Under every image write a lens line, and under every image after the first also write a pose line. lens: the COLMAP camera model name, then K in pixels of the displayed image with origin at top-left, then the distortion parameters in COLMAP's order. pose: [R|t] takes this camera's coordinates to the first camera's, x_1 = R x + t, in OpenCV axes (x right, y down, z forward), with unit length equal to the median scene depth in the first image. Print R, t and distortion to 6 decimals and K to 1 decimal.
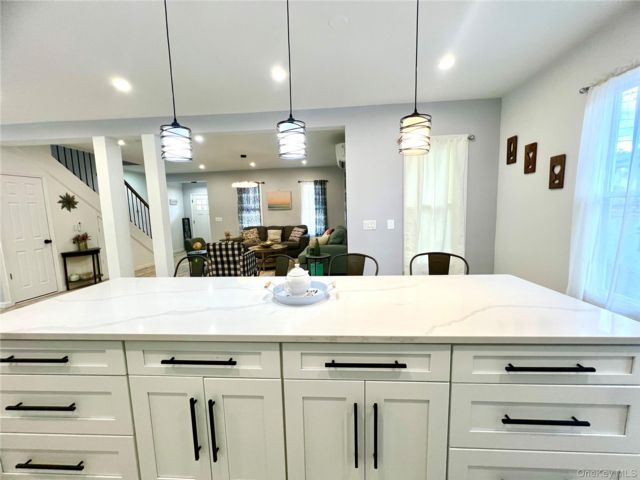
lens RADIAL K [[253.7, 0, 320.0], [0, 253.7, 240.0], [0, 0, 1]] dist [0.002117, 0.000107]
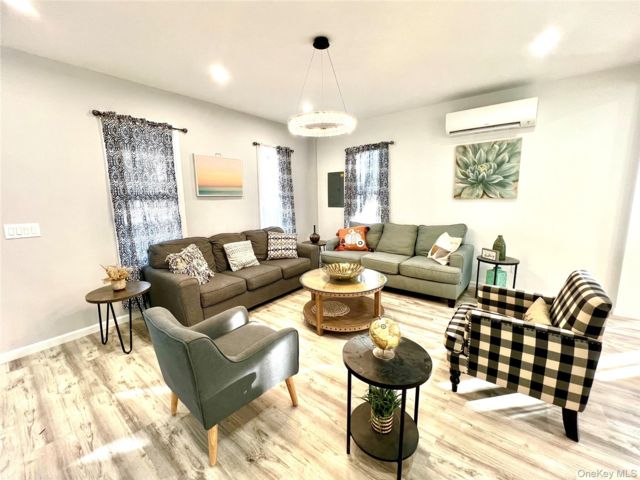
lens RADIAL K [[262.5, 0, 320.0], [0, 262.5, 240.0], [0, 0, 1]] dist [-0.000447, -0.000018]
pose [[0.563575, -0.123742, 0.816744, -0.464009], [0.098649, 0.991723, 0.082183, -0.065448], [-0.820154, 0.034255, 0.571117, 0.590067]]
